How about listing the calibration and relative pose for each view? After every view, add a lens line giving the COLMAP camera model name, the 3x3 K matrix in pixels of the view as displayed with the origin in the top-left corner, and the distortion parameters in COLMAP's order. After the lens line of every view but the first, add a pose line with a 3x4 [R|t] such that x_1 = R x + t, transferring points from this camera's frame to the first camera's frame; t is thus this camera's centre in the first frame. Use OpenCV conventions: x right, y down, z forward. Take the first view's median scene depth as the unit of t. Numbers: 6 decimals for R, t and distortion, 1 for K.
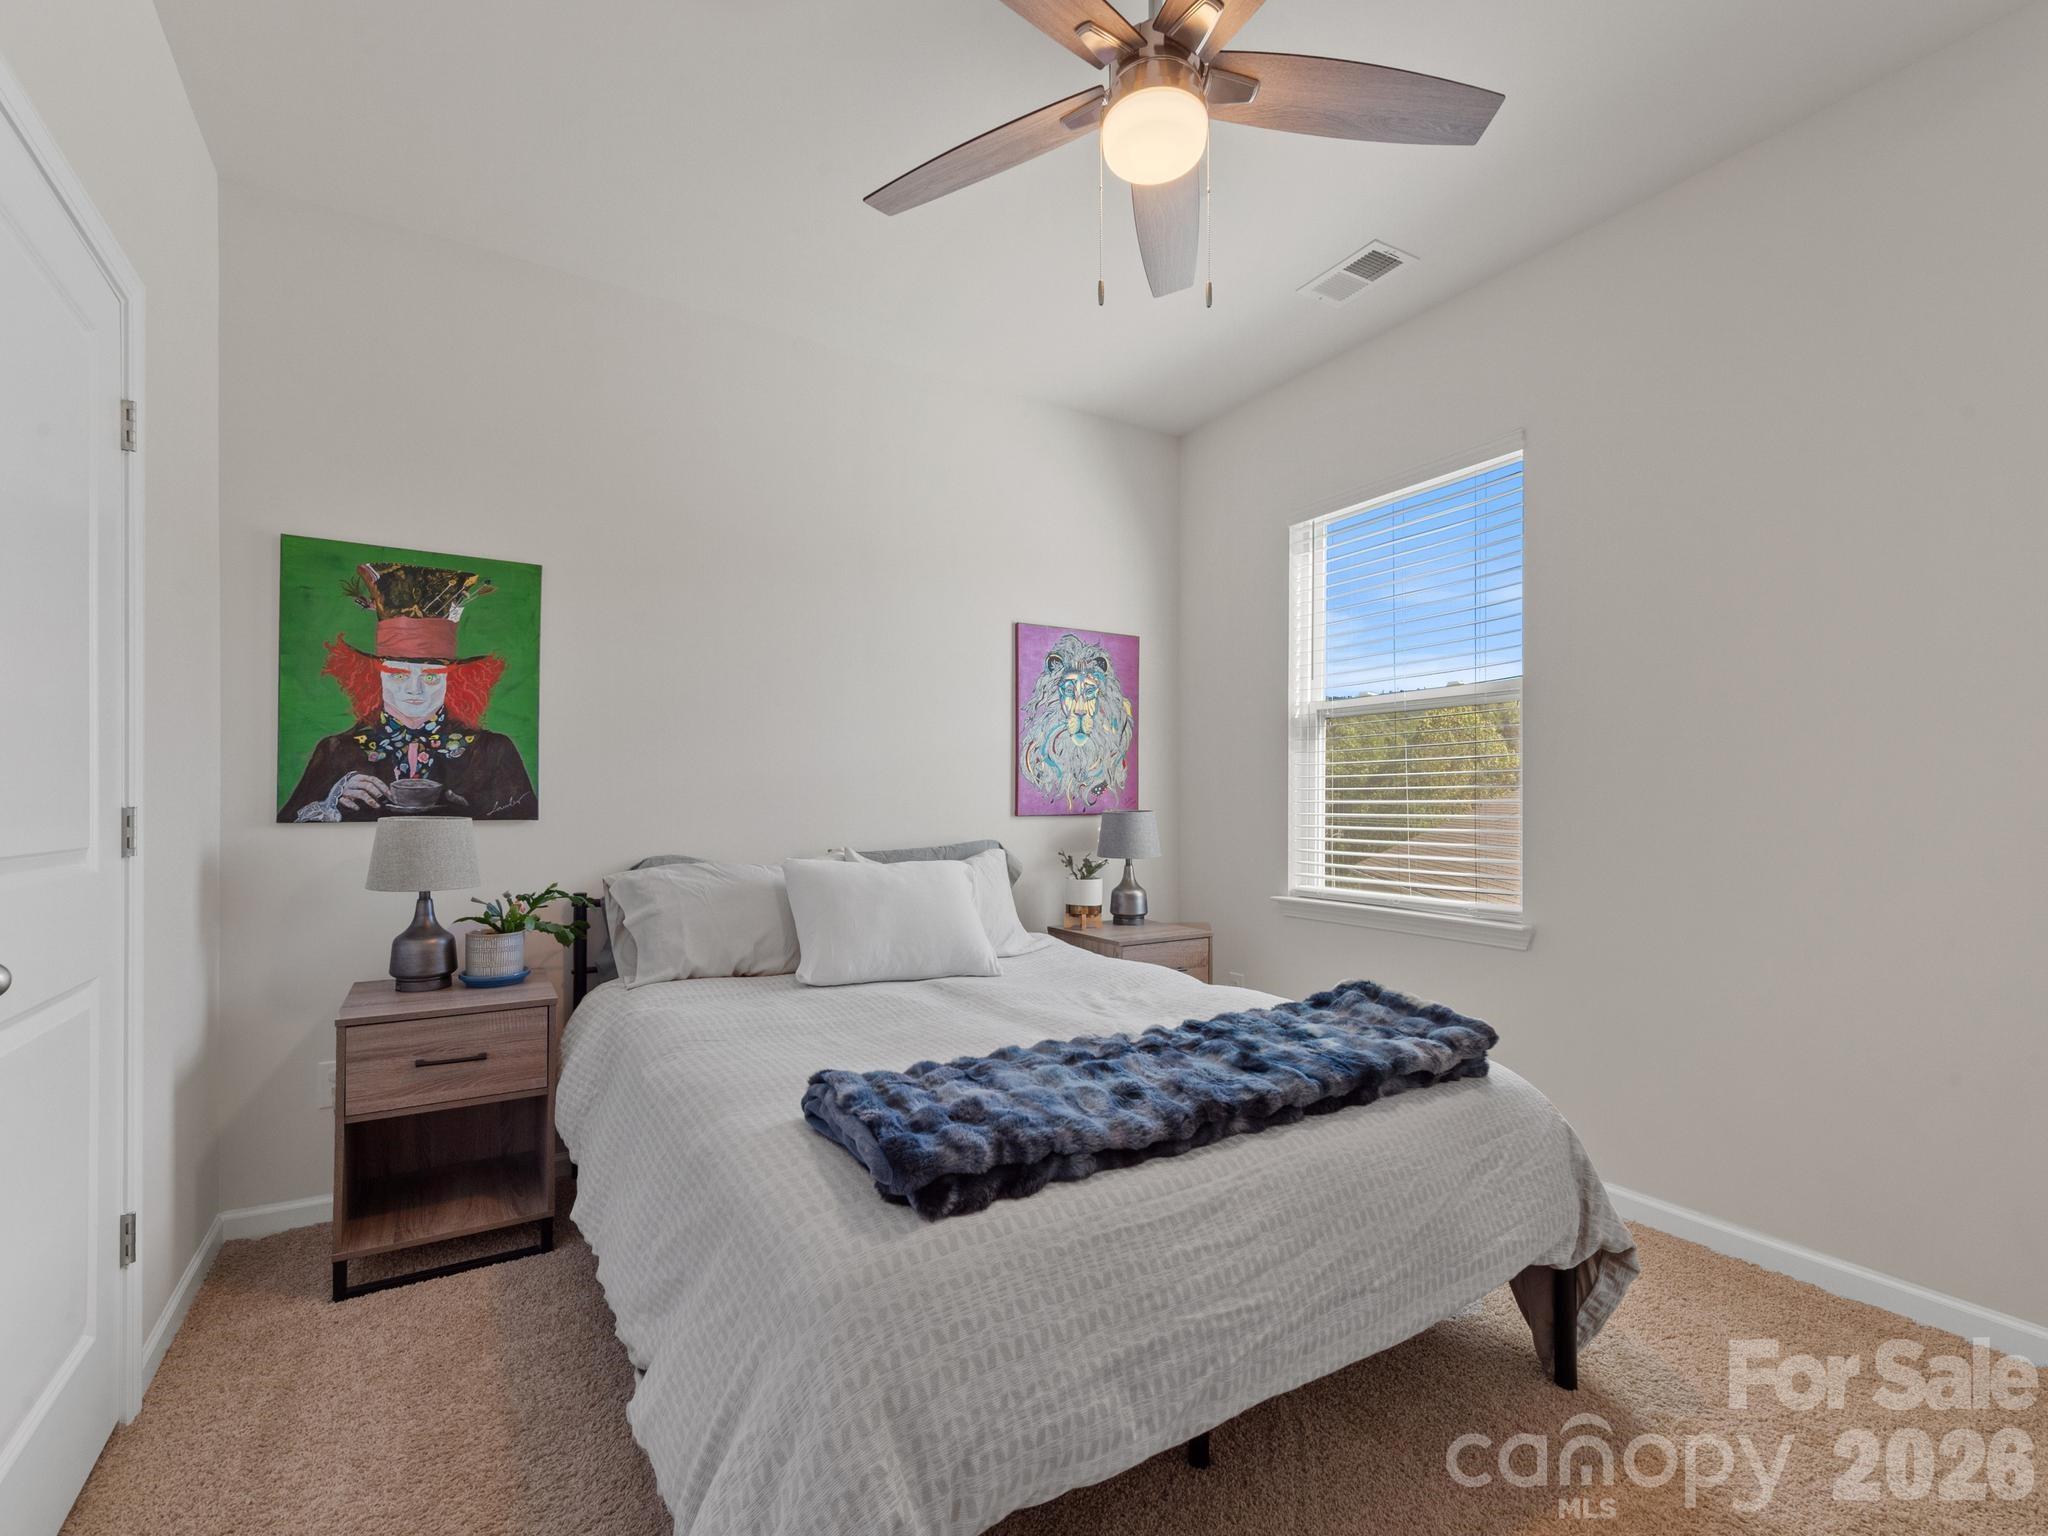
lens RADIAL K [[896.2, 0, 1023.0], [0, 896.2, 789.7], [0, 0, 1]] dist [0.015584, -0.004761]
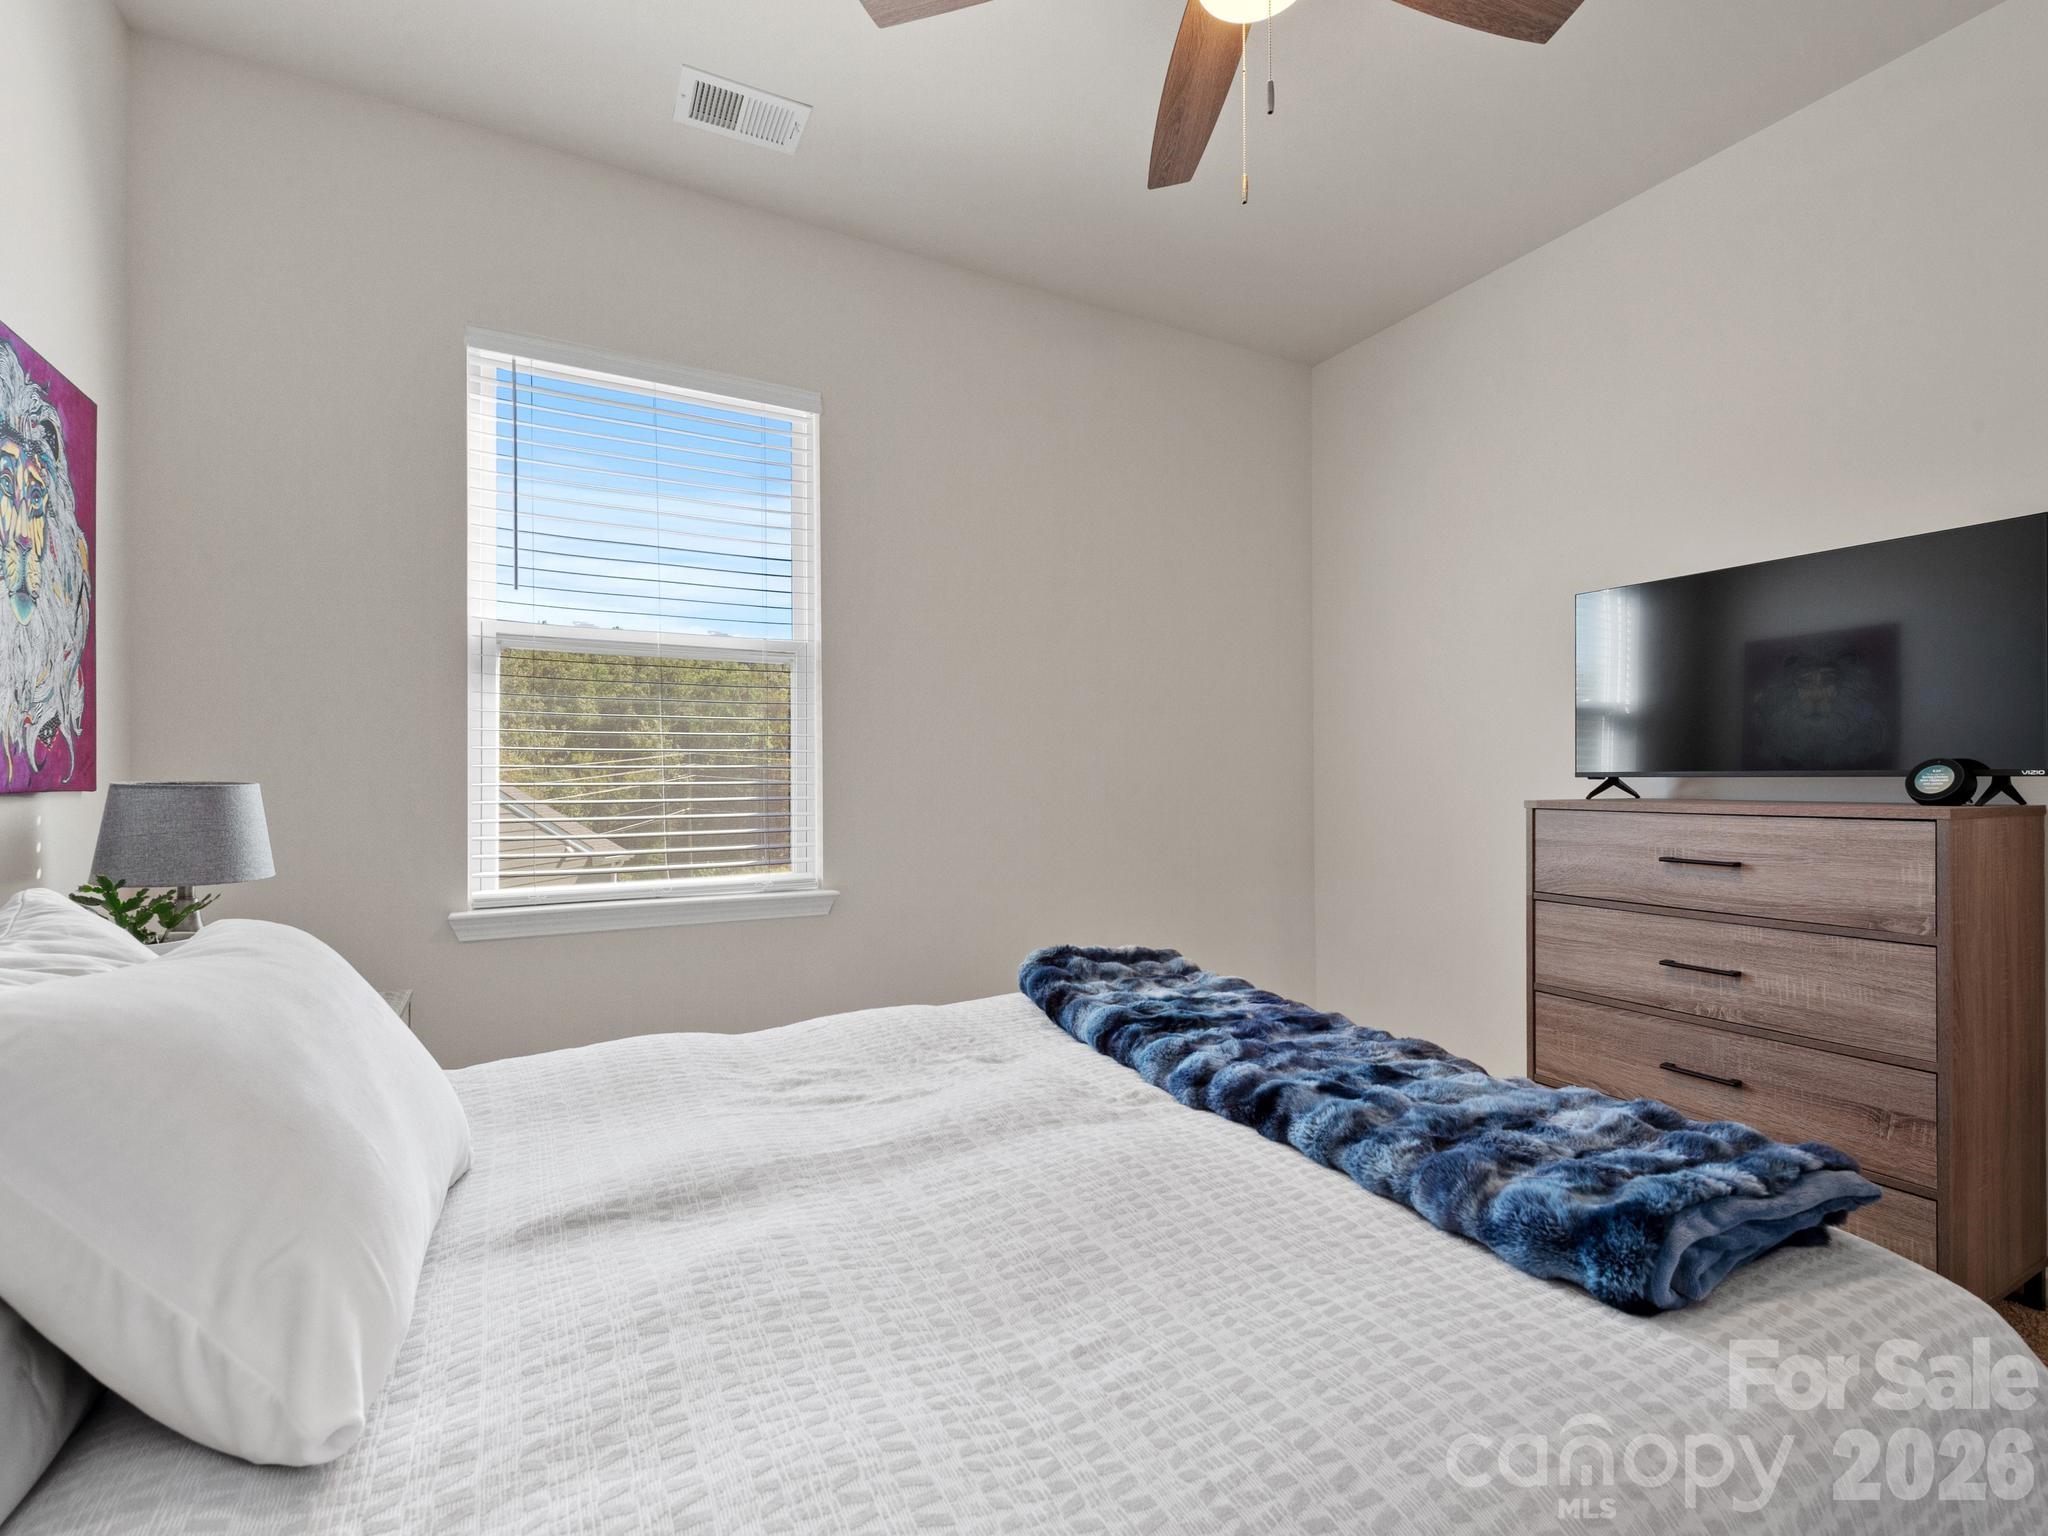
lens RADIAL K [[896.2, 0, 1025.3], [0, 896.2, 767.9], [0, 0, 1]] dist [0.015584, -0.004761]
pose [[0.077102, 0.010603, 0.996967, -0.347187], [-0.009989, 0.999901, -0.009862, 0.017948], [-0.996973, -0.009198, 0.077201, 0.573614]]
